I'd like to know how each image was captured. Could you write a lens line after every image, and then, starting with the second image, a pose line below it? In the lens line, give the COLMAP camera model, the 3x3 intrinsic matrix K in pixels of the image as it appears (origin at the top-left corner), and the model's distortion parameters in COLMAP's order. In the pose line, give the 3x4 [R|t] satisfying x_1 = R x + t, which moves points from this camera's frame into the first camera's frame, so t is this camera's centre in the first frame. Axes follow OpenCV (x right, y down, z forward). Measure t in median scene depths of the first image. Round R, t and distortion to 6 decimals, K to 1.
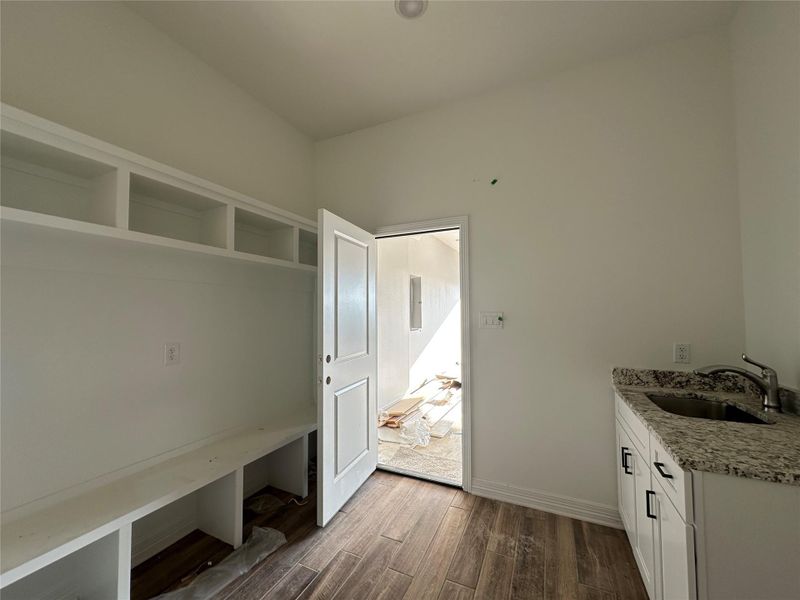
lens RADIAL K [[320.9, 0, 399.2], [0, 320.9, 299.0], [0, 0, 1]] dist [-0.000272, 0.000063]
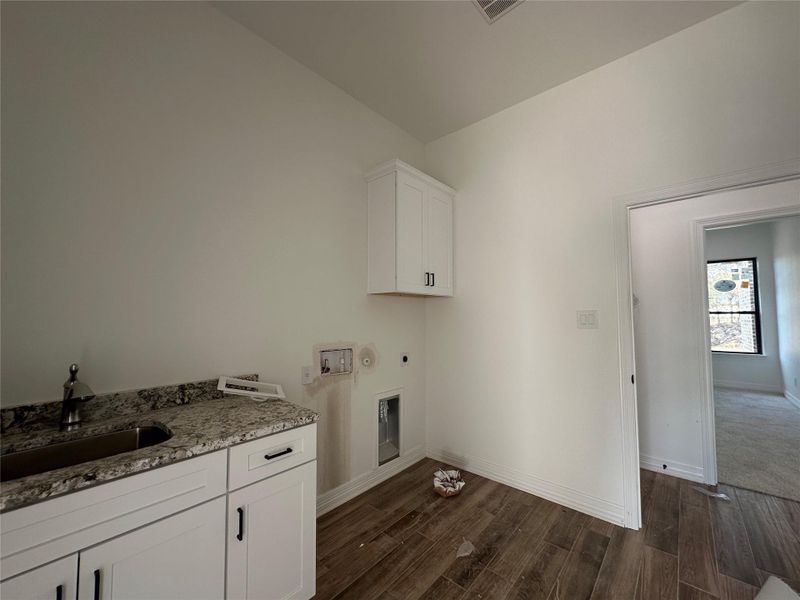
lens RADIAL K [[320.9, 0, 399.2], [0, 320.9, 299.0], [0, 0, 1]] dist [-0.000272, 0.000063]
pose [[-0.956928, 0.022644, 0.289440, 0.086334], [-0.005177, 0.995464, -0.094996, 0.097397], [-0.290278, -0.092403, -0.952471, 1.855446]]
